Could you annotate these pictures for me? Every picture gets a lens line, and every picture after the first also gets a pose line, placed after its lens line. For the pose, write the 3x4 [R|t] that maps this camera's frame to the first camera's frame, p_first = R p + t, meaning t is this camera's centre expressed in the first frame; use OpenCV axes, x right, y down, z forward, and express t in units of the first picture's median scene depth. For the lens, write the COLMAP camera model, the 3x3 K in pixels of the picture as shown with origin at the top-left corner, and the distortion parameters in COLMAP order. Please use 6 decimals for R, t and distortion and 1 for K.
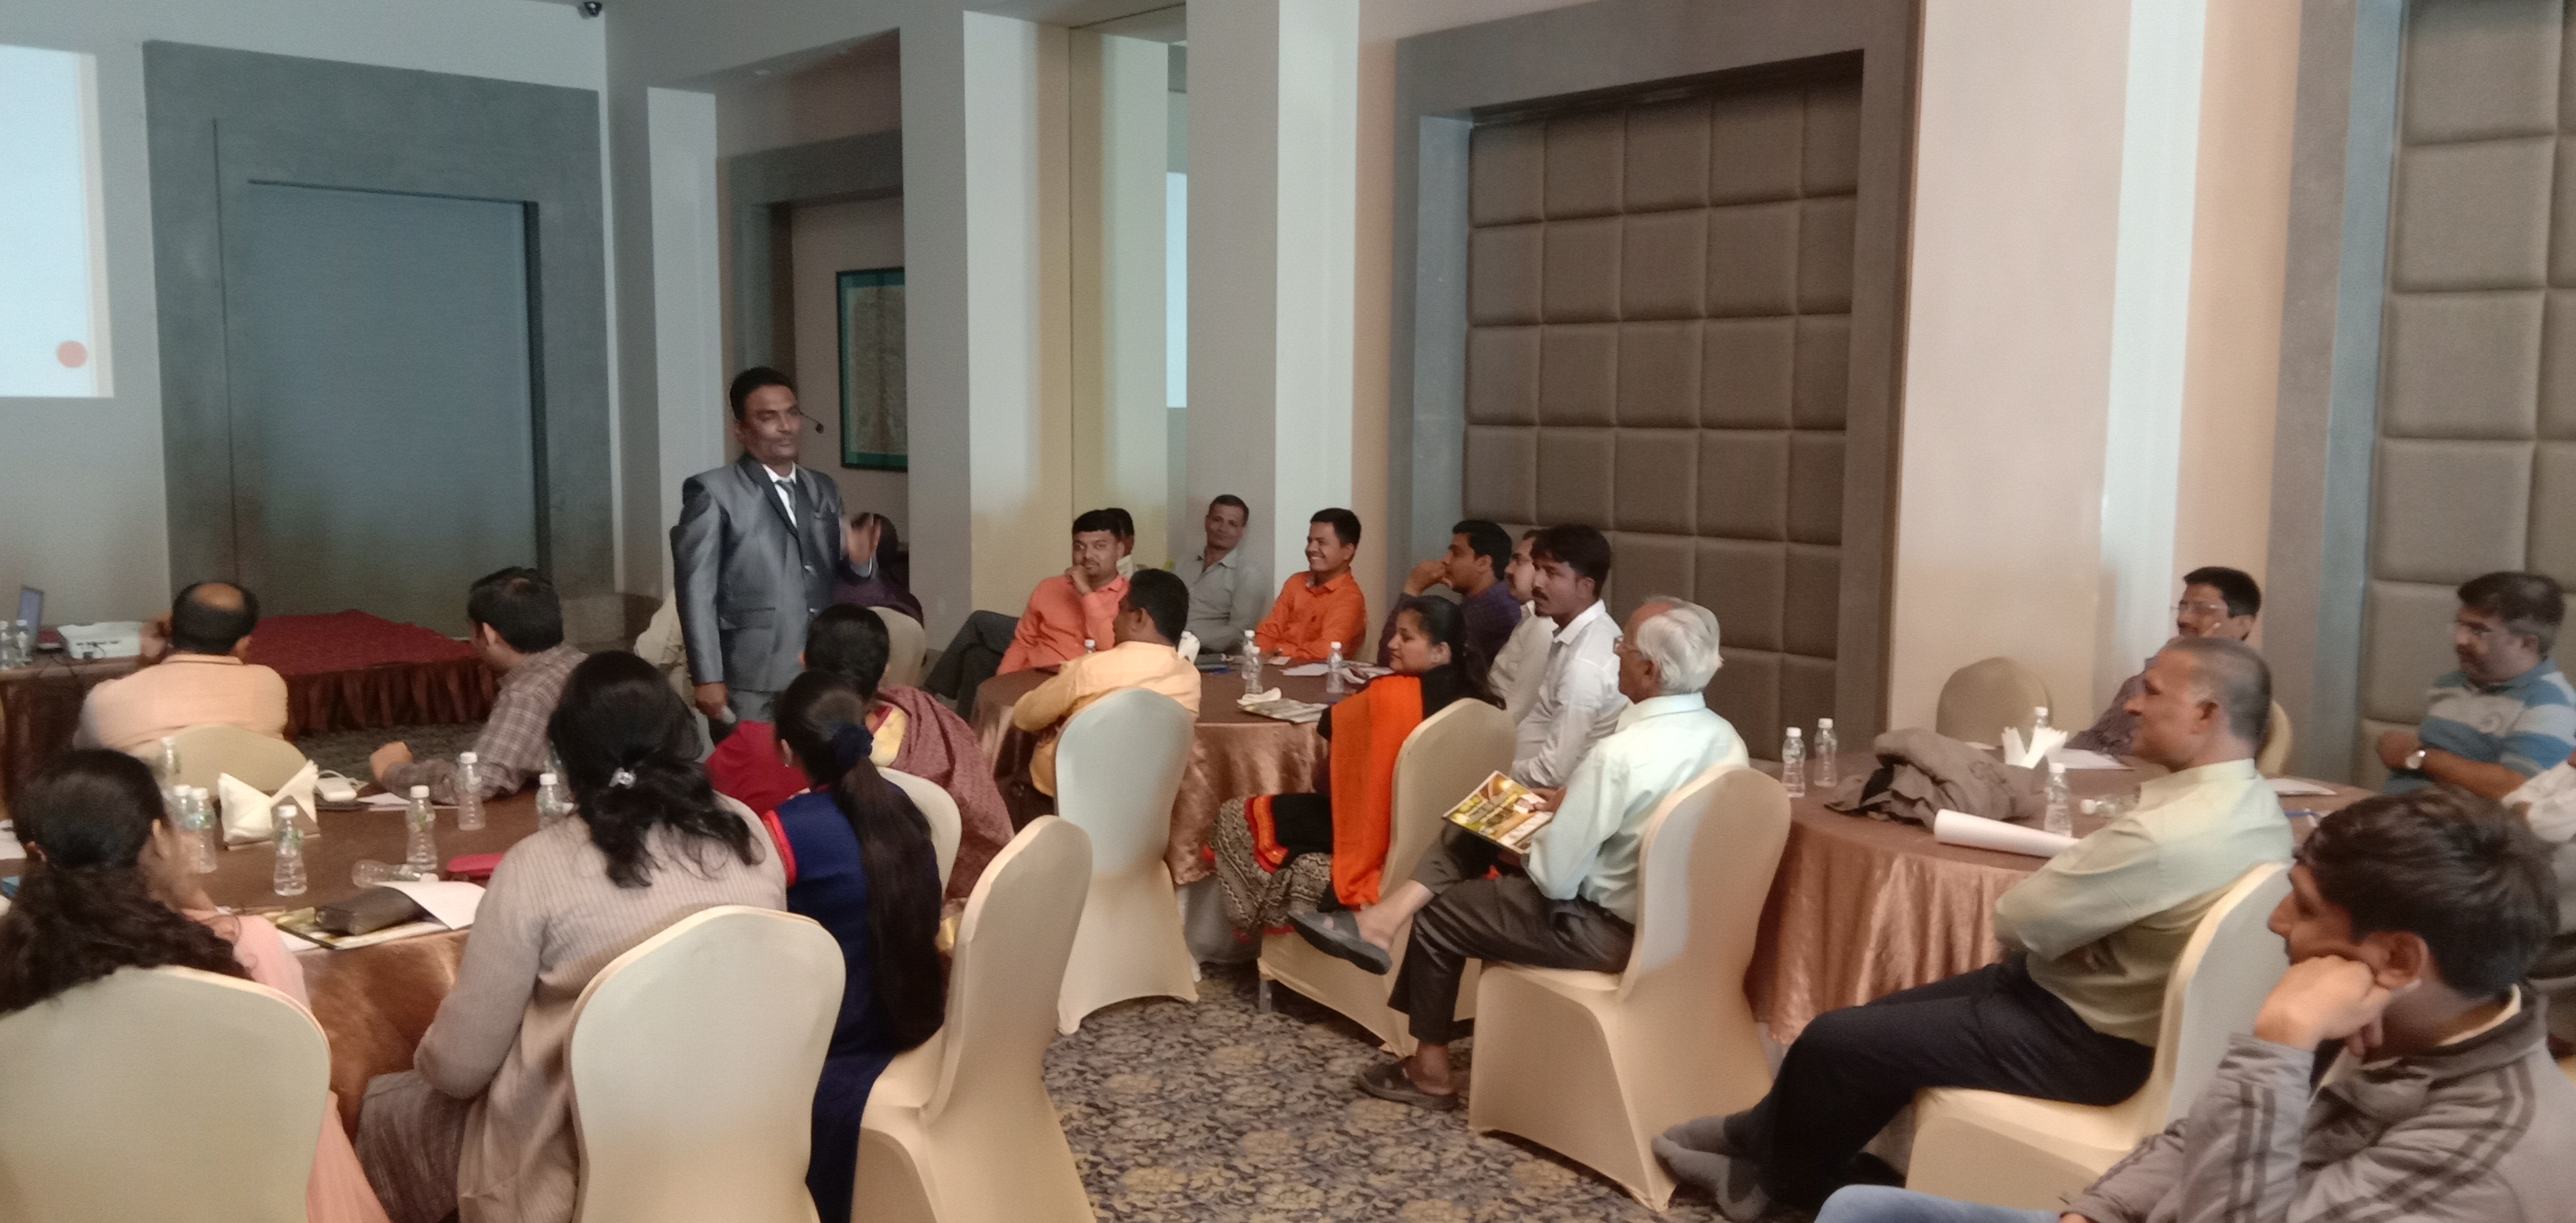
lens RADIAL K [[1907.9, 0, 1362.2], [0, 1907.9, 612.2], [0, 0, 1]] dist [0.083764, -0.152438]
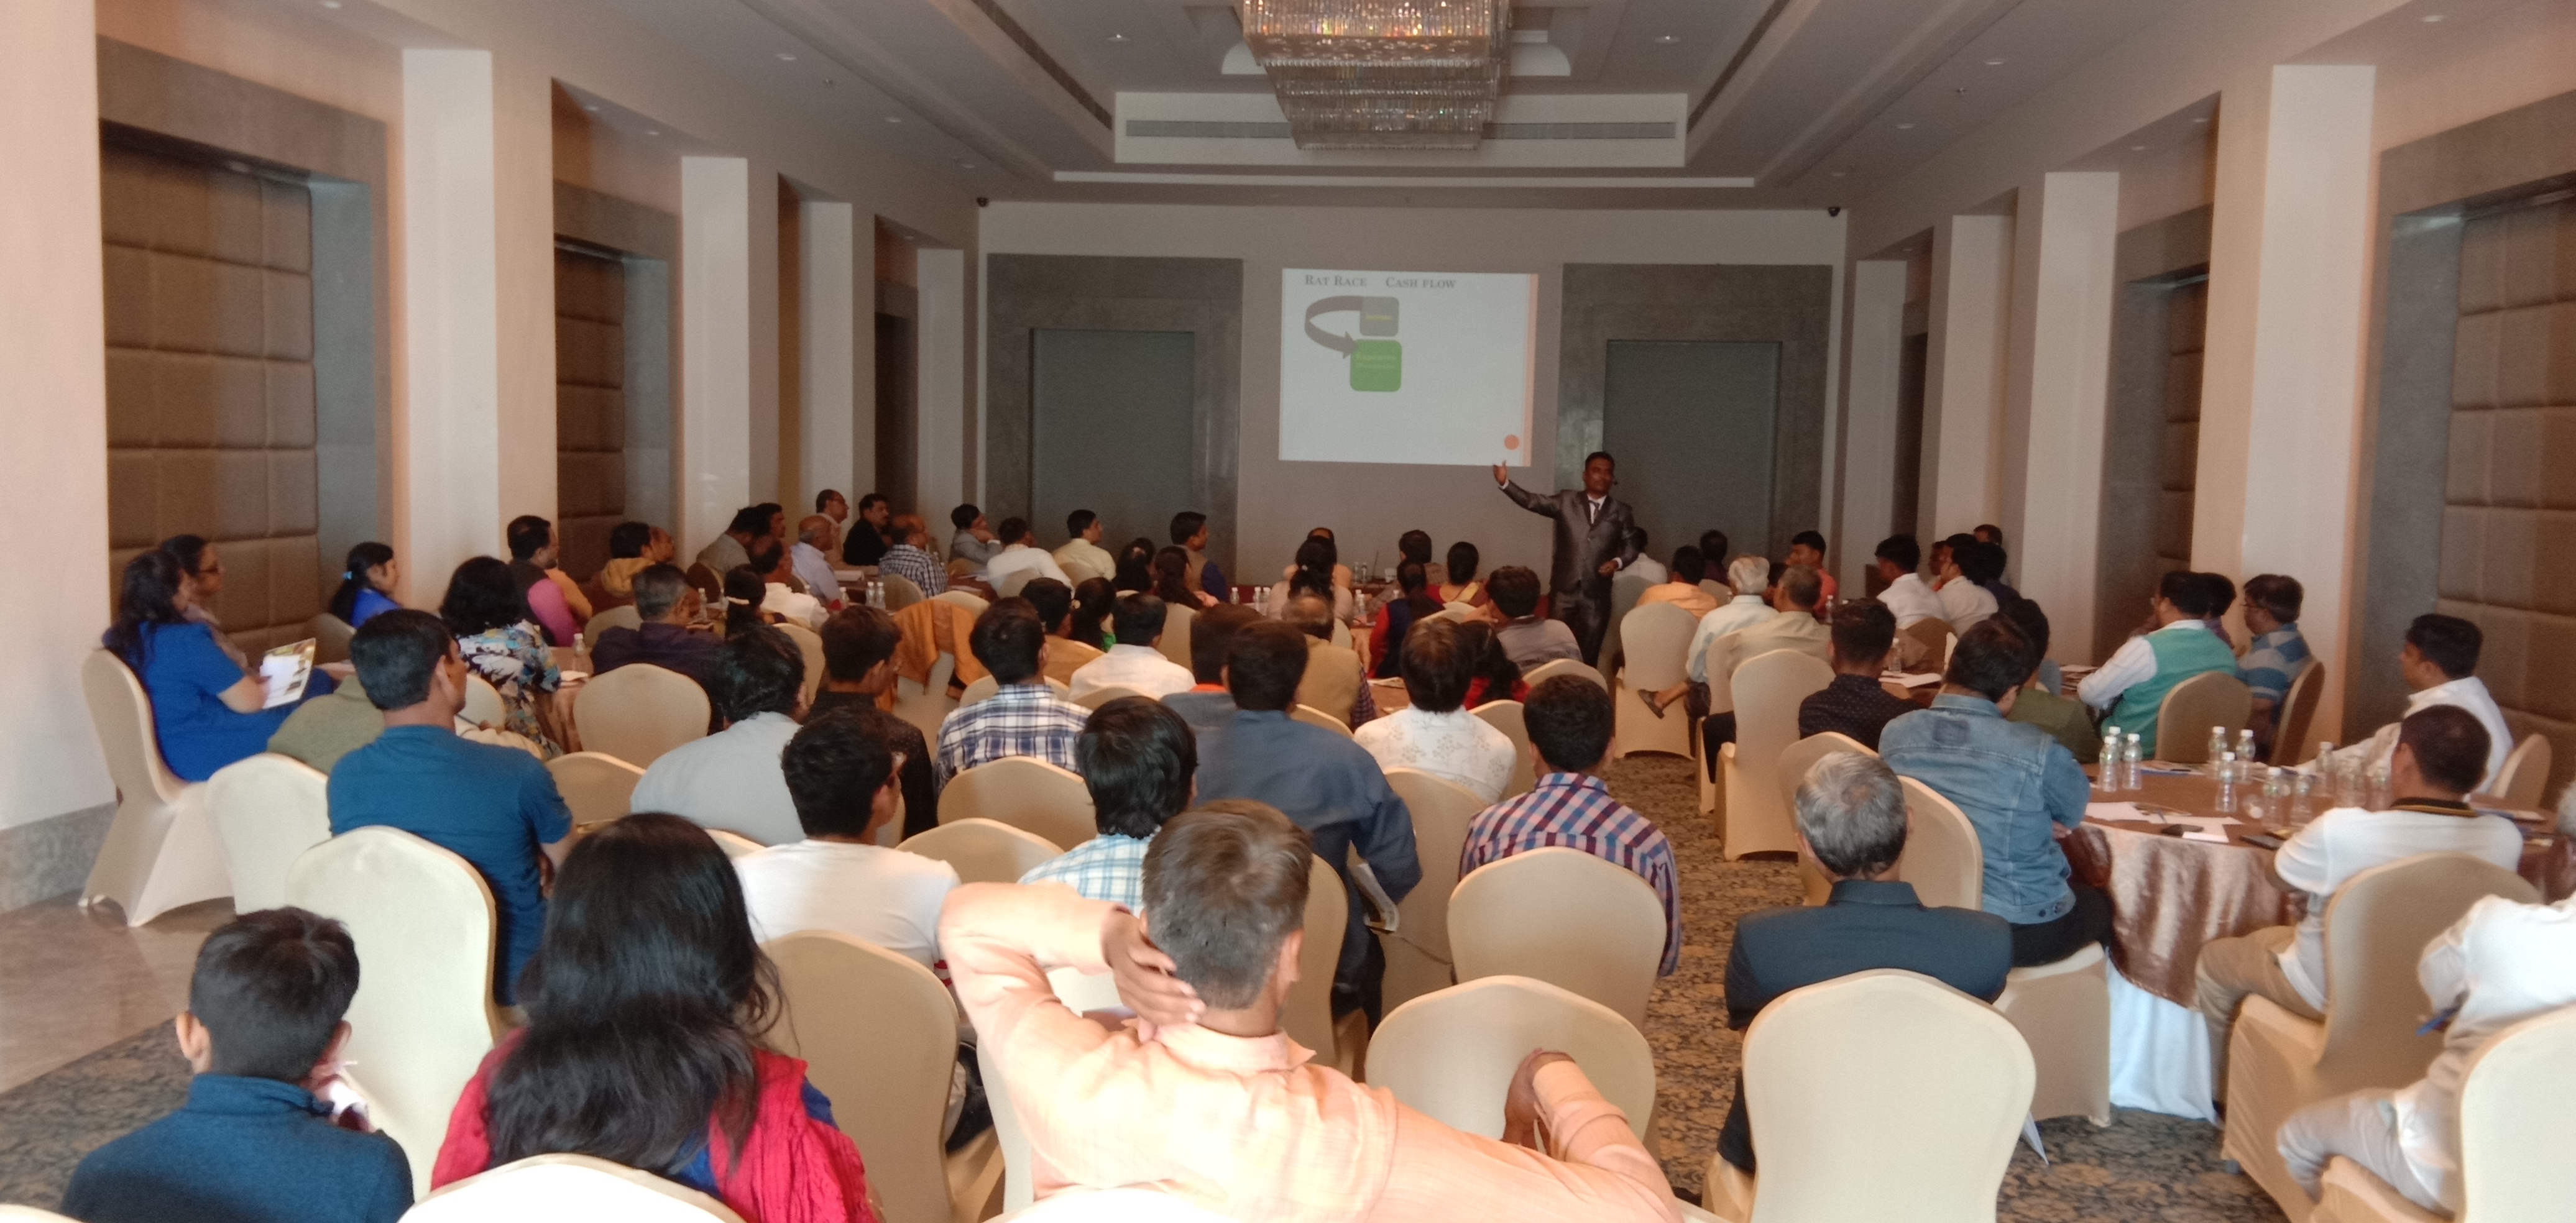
lens RADIAL K [[2005.0, 0, 1280.8], [0, 2005.0, 614.6], [0, 0, 1]] dist [0.120580, -0.189752]
pose [[0.651347, 0.066205, -0.755886, 0.664109], [-0.097498, 0.995231, 0.003154, 0.045870], [0.752490, 0.071643, 0.654696, -0.415189]]
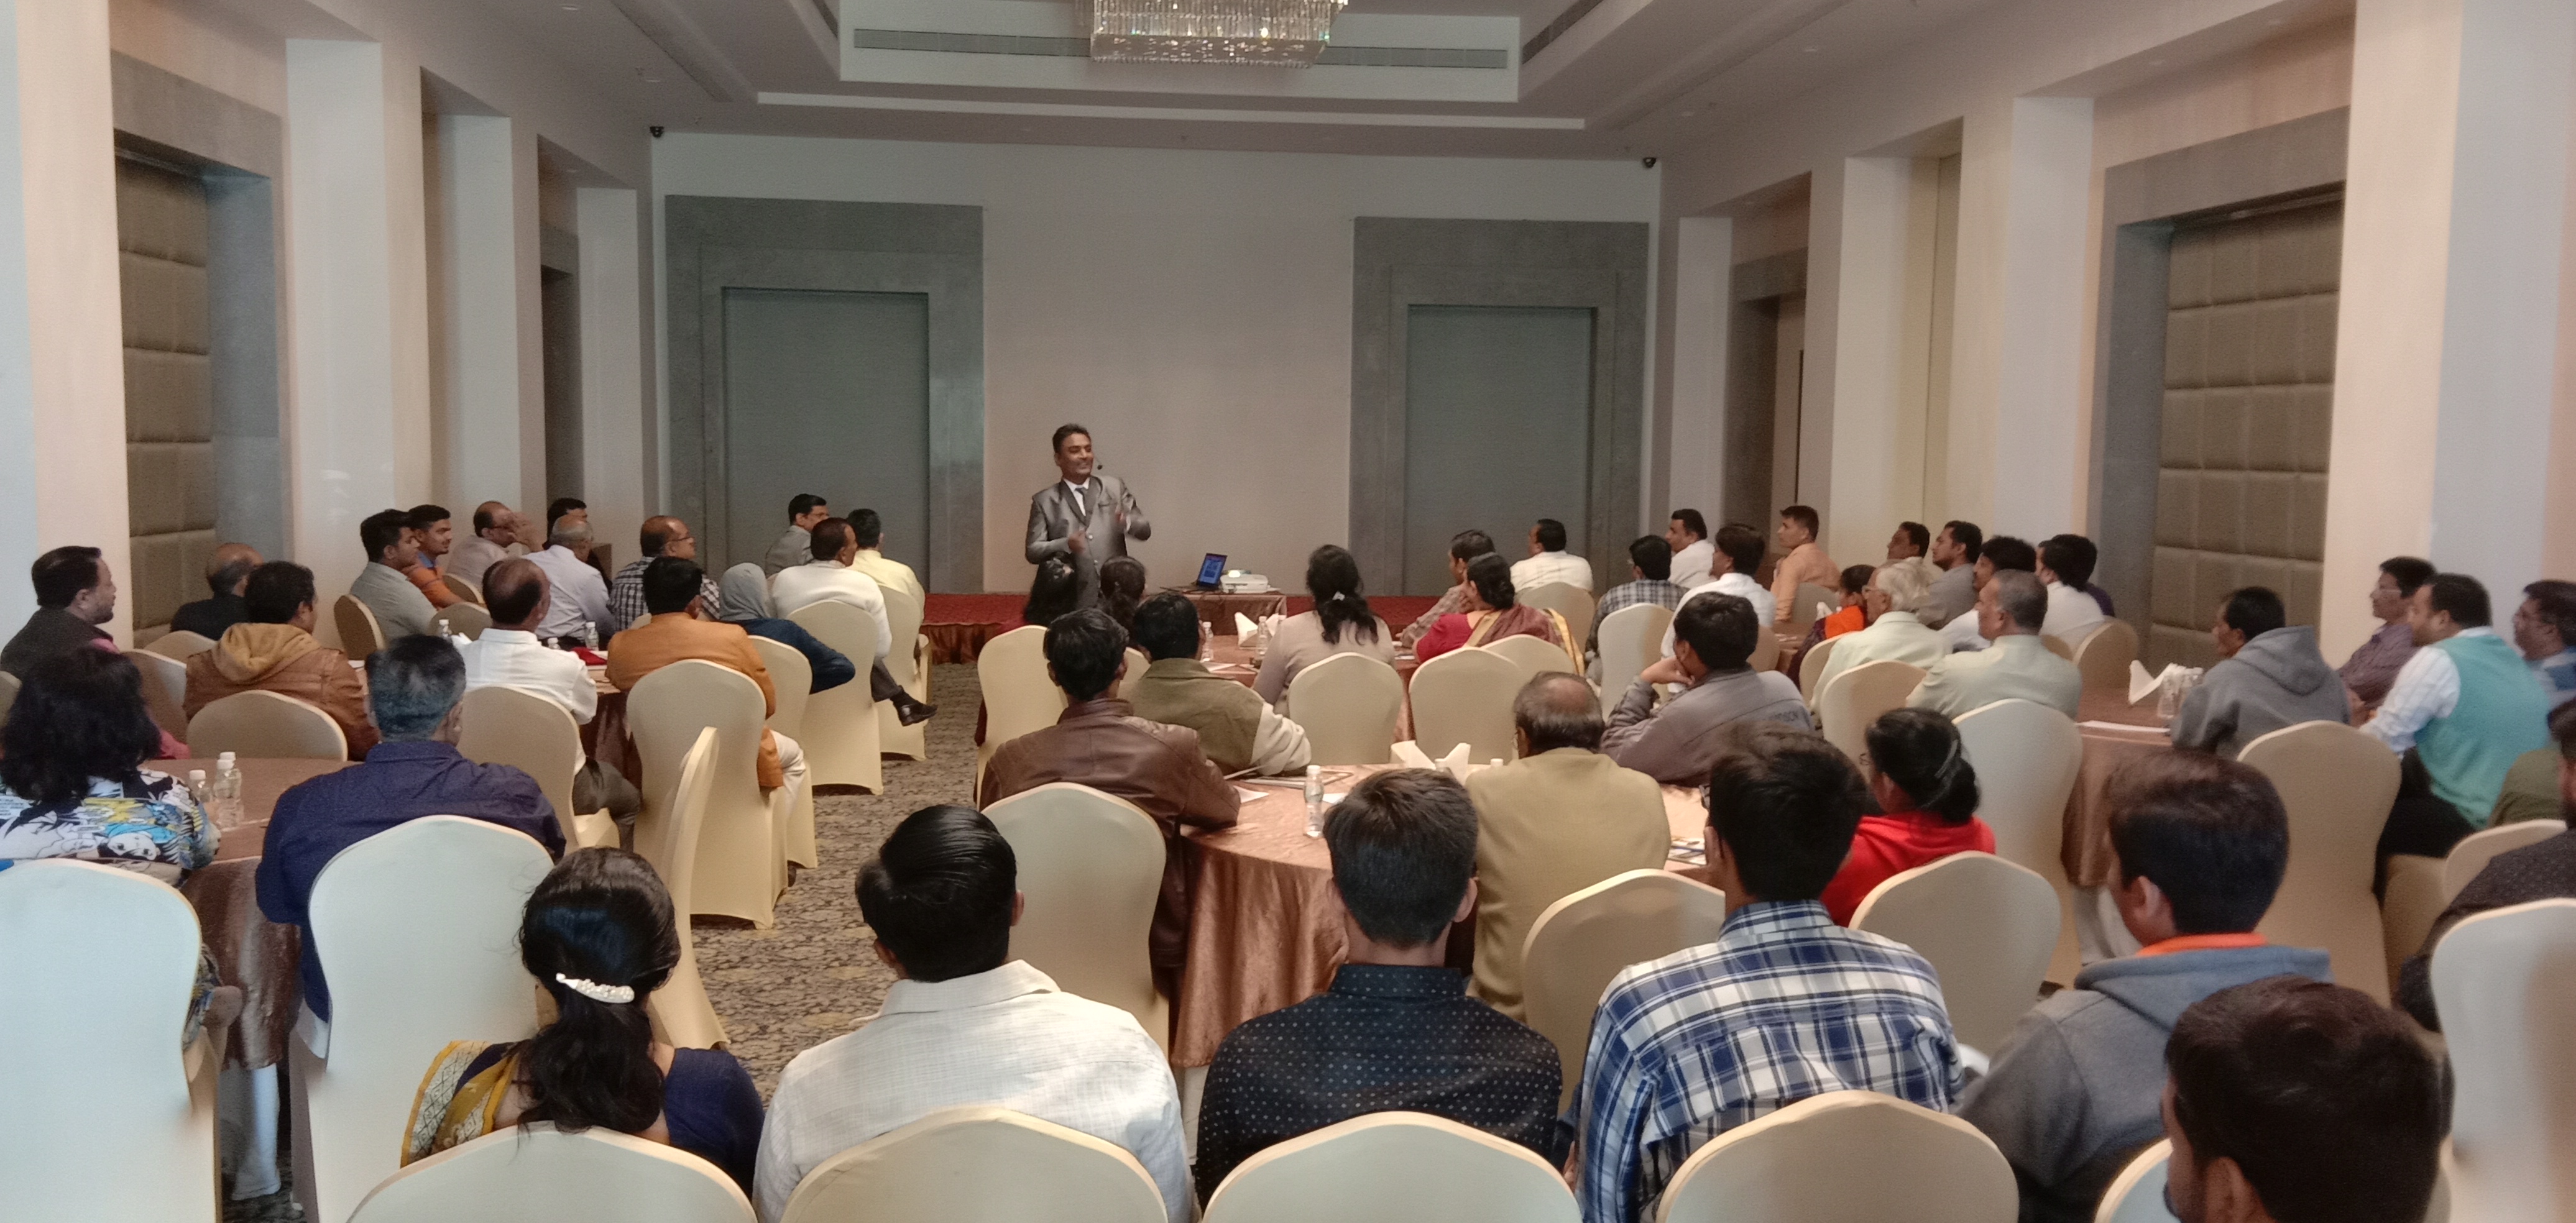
lens RADIAL K [[1978.4, 0, 1285.7], [0, 1978.4, 620.8], [0, 0, 1]] dist [0.107157, -0.151301]
pose [[0.792829, 0.054061, -0.607042, 0.330587], [-0.069121, 0.997607, -0.001432, 0.035592], [0.605512, 0.043094, 0.794668, -0.315985]]
